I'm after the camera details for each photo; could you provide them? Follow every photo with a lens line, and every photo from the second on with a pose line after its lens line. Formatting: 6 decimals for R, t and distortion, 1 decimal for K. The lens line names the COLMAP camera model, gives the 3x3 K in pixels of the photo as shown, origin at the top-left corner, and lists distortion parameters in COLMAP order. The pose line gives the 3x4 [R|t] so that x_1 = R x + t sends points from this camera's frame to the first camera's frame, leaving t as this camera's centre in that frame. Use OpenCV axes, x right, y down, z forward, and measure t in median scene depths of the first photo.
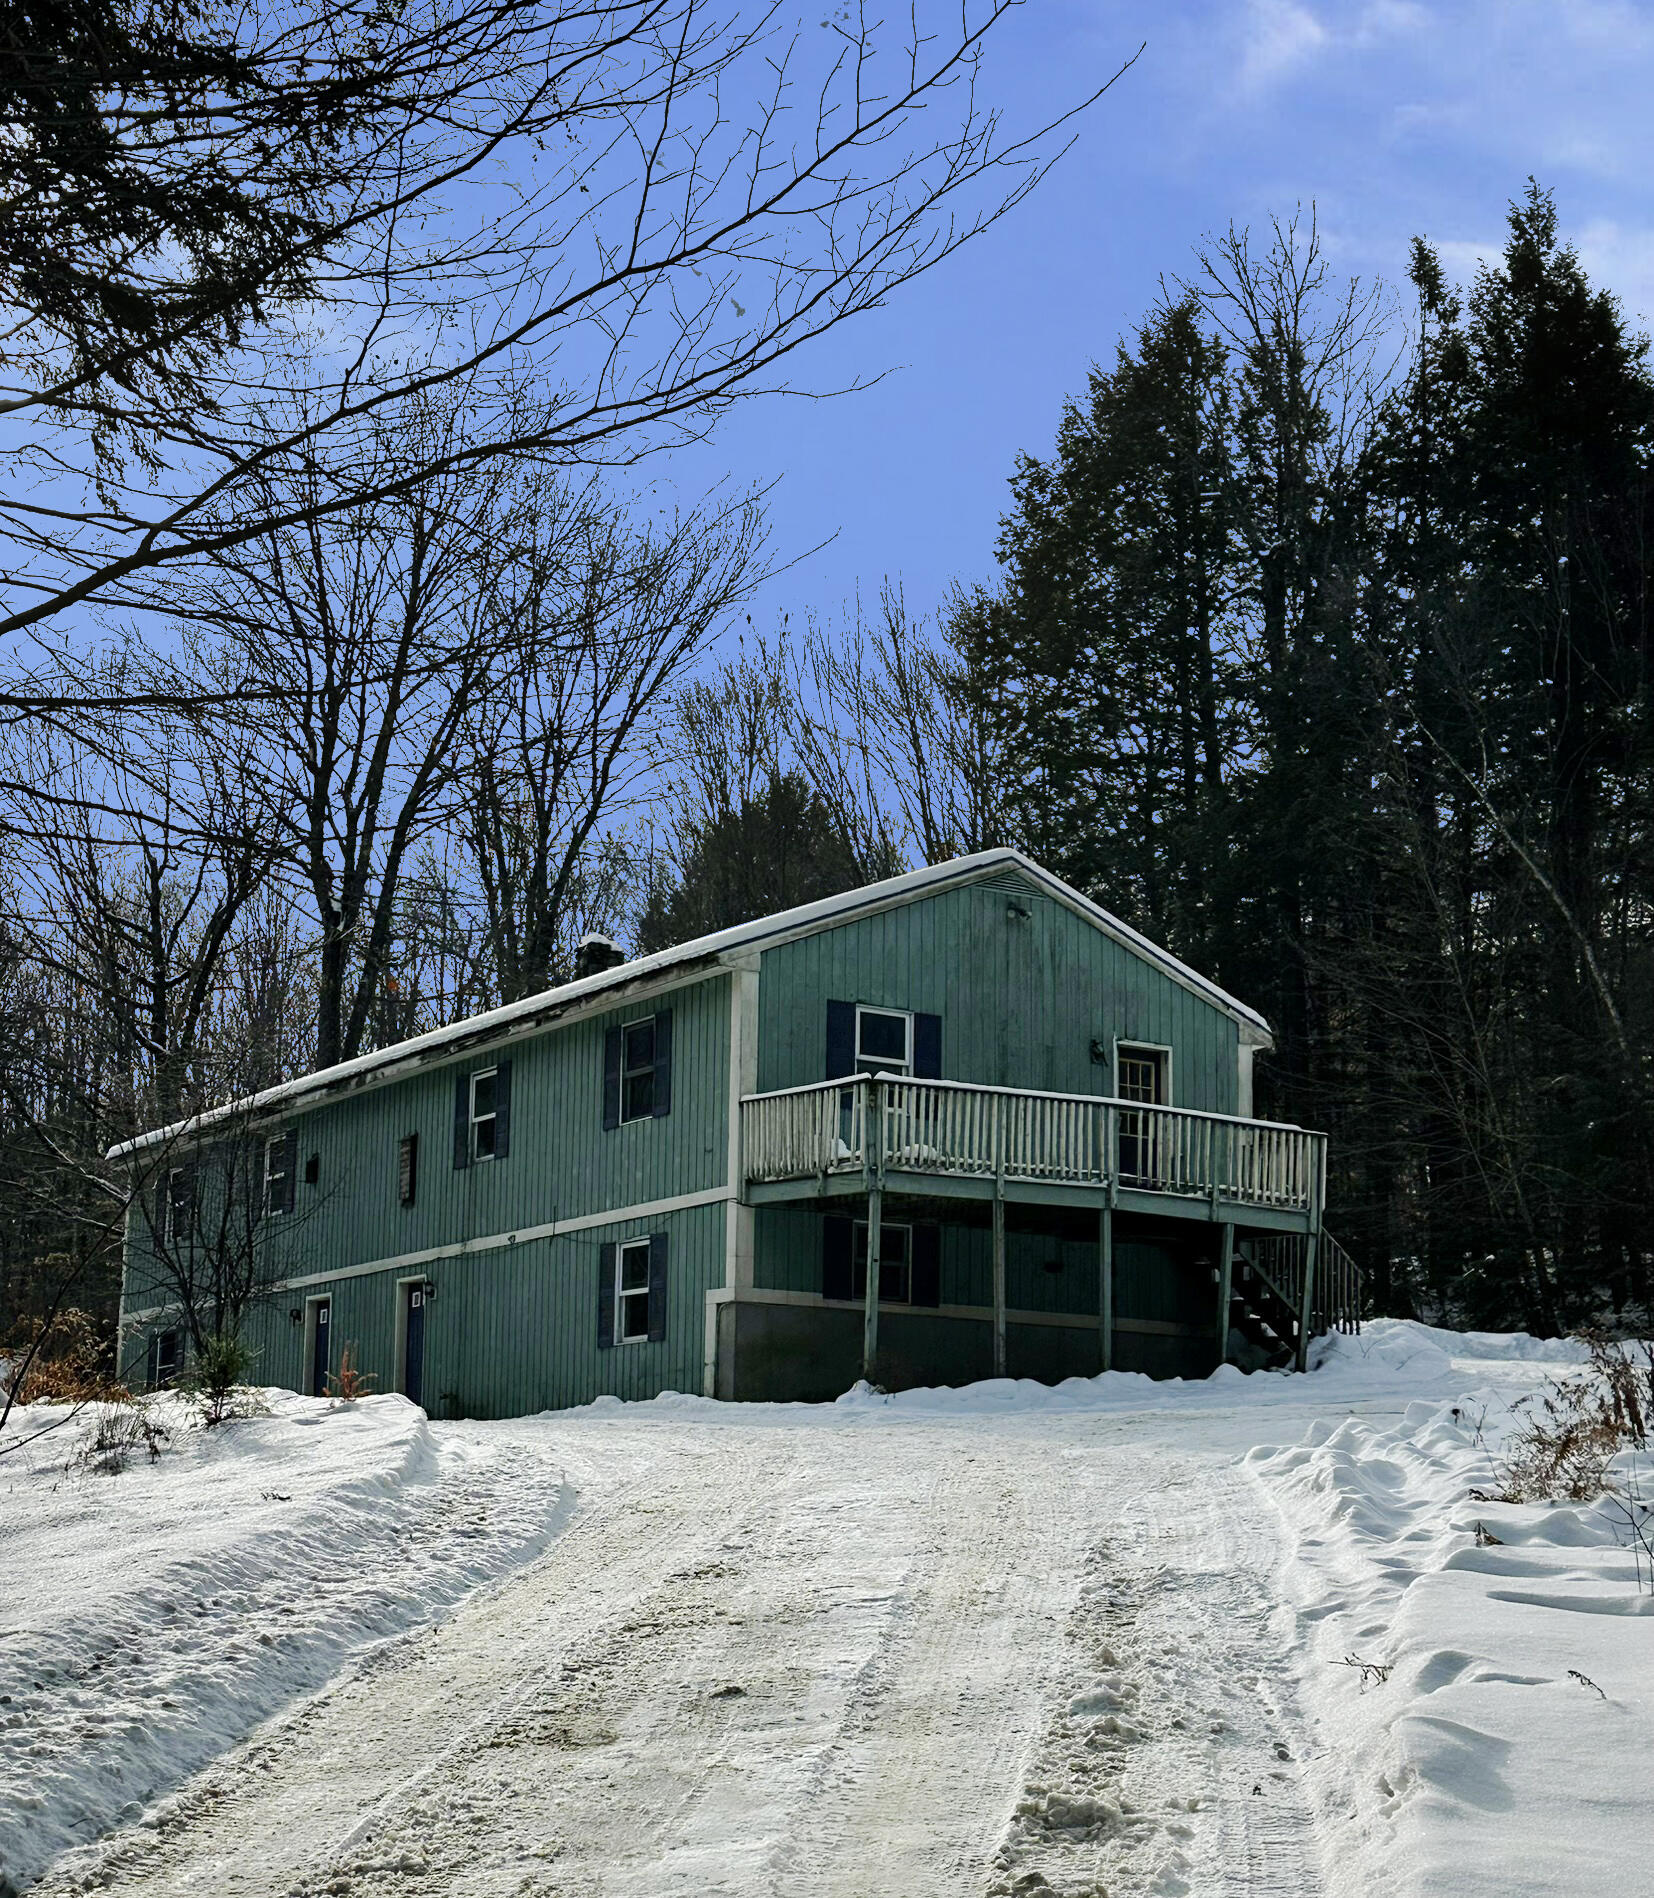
lens RADIAL K [[2883.2, 0, 827.8], [0, 2883.2, 1111.4], [0, 0, 1]] dist [0.137436, -0.048029]
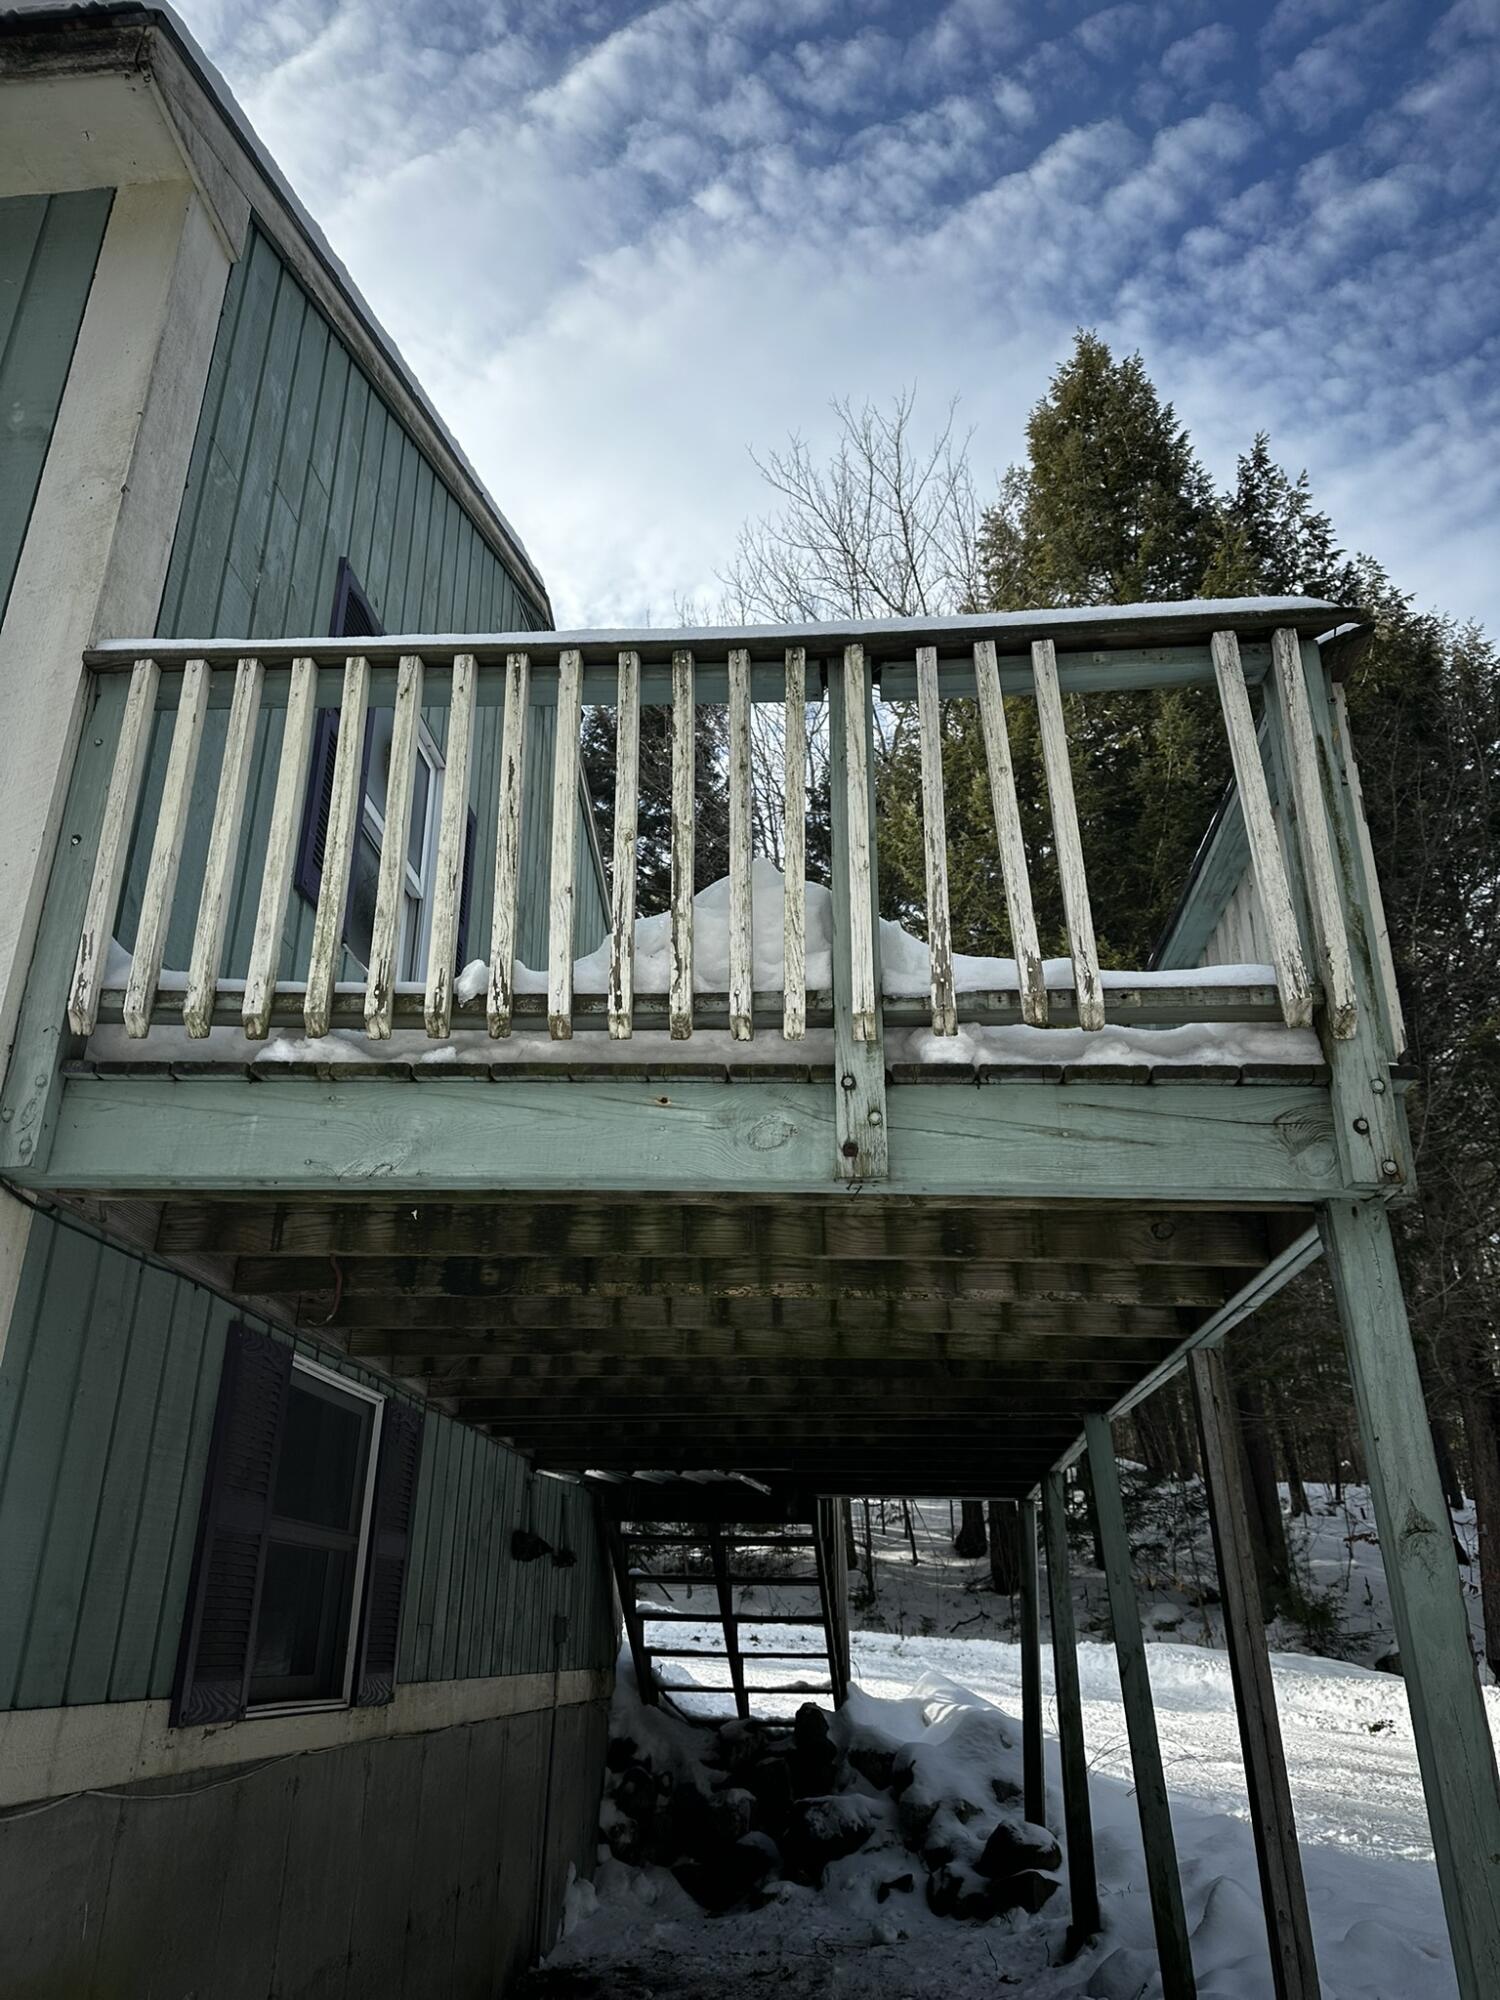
lens RADIAL K [[1389.1, 0, 760.0], [0, 1389.1, 1009.6], [0, 0, 1]] dist [0.074297, -0.092768]
pose [[0.612463, 0.309810, 0.727260, -0.062479], [-0.111964, 0.944724, -0.308157, 0.041632], [-0.782530, 0.107308, 0.613296, 0.877989]]
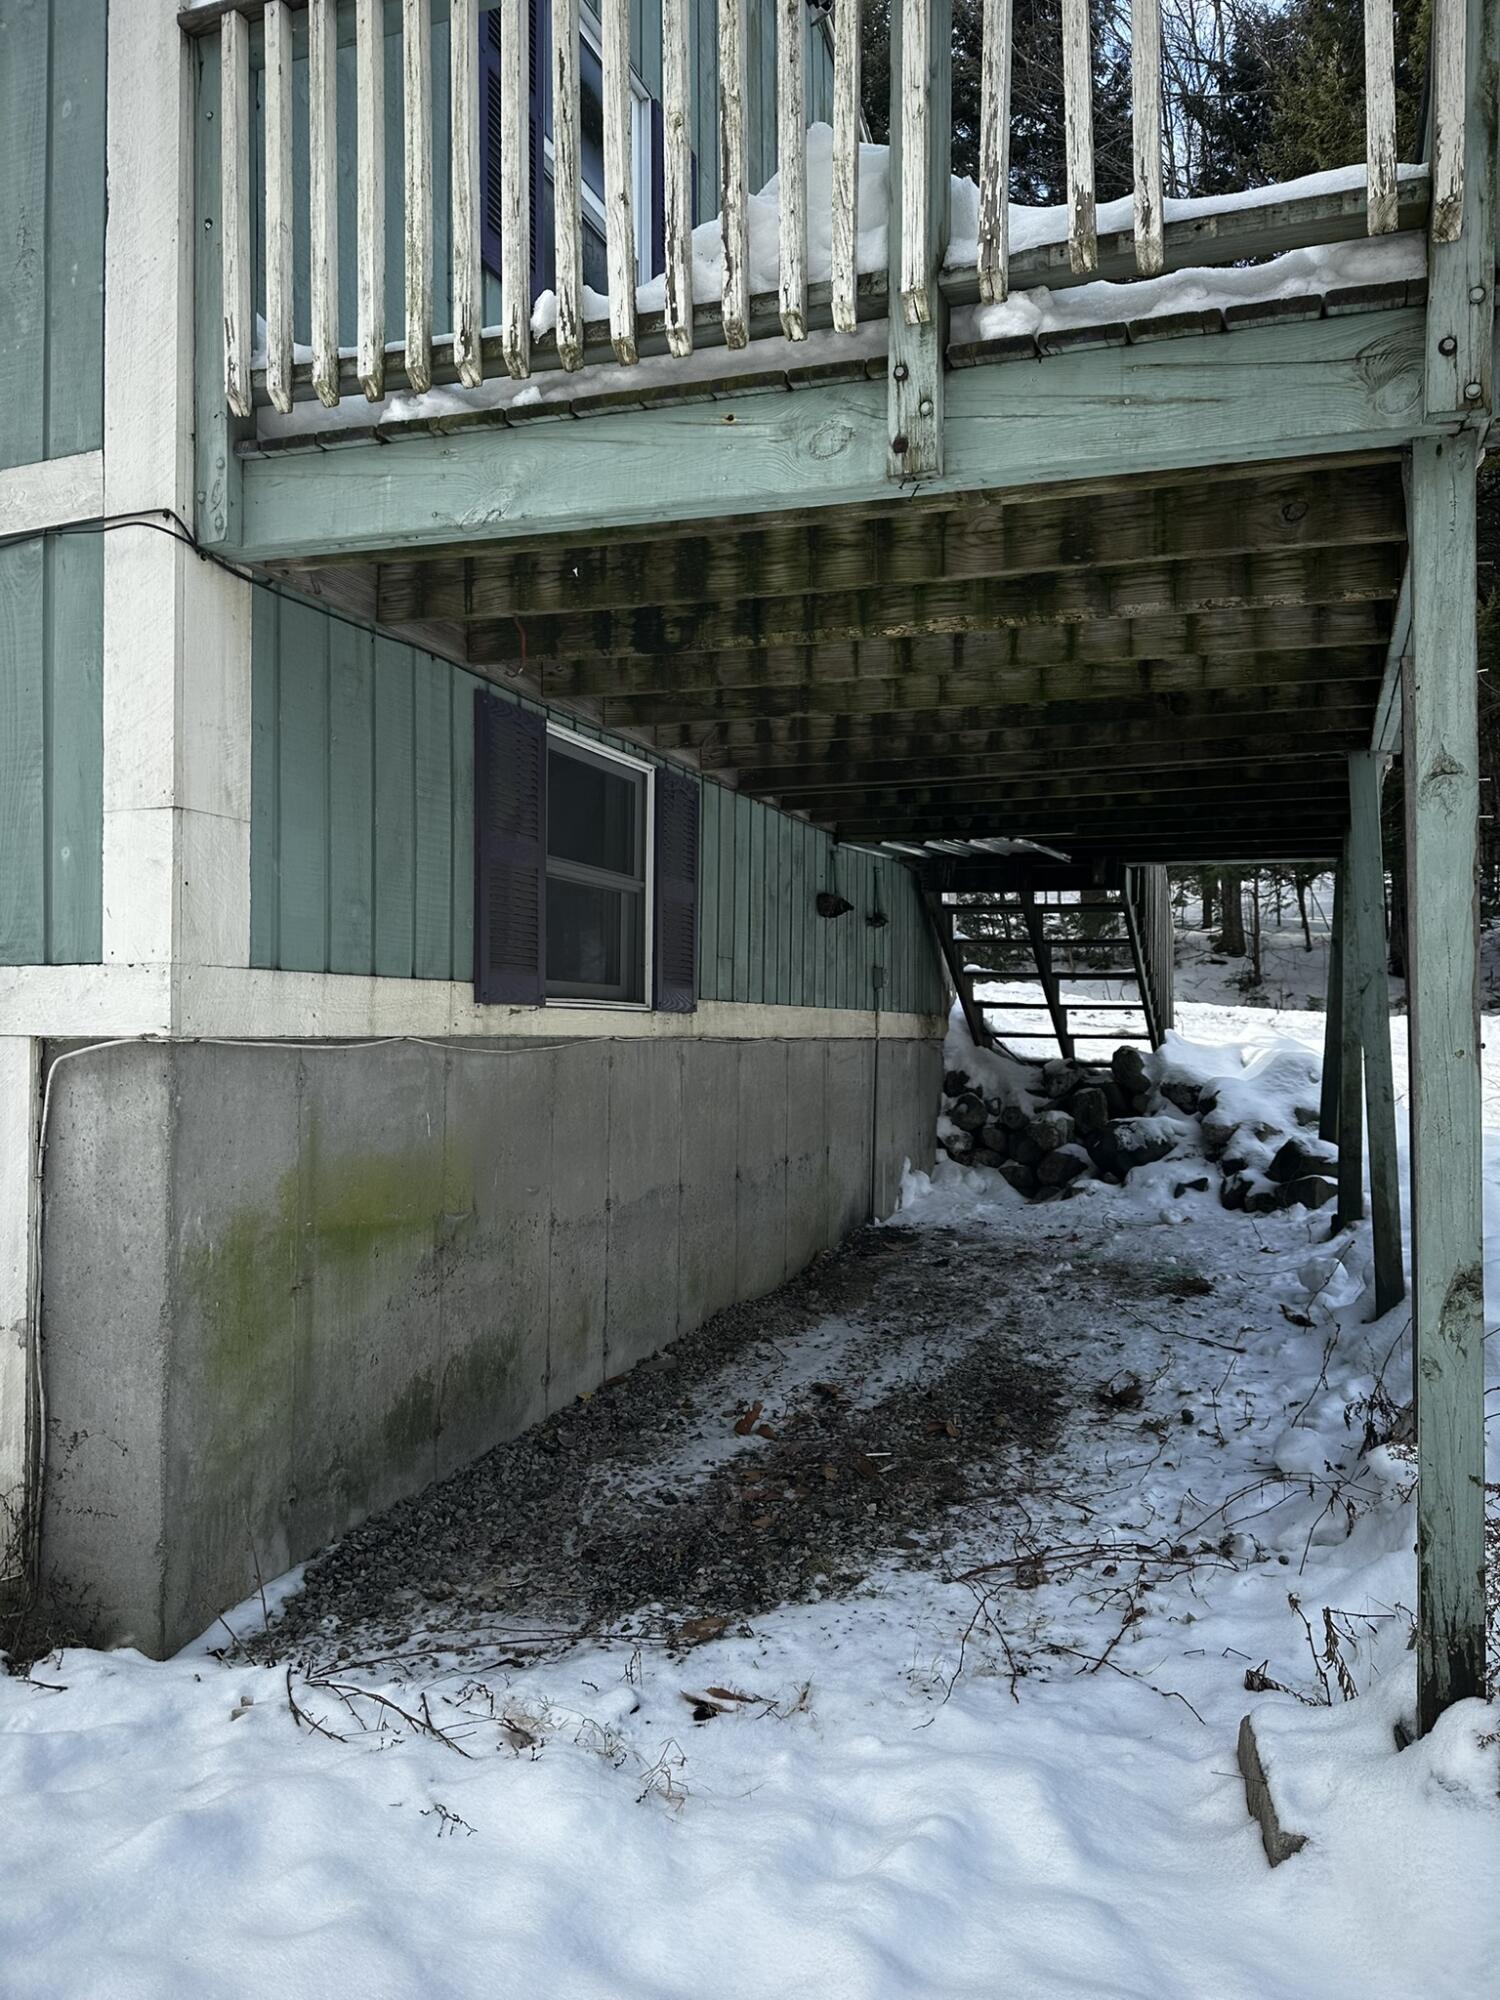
lens RADIAL K [[1389.1, 0, 760.0], [0, 1389.1, 1009.6], [0, 0, 1]] dist [0.074297, -0.092768]
pose [[0.813963, -0.001337, 0.580916, -0.052799], [-0.083198, 0.989420, 0.118852, 0.046791], [-0.574928, -0.145072, 0.805240, 0.860145]]
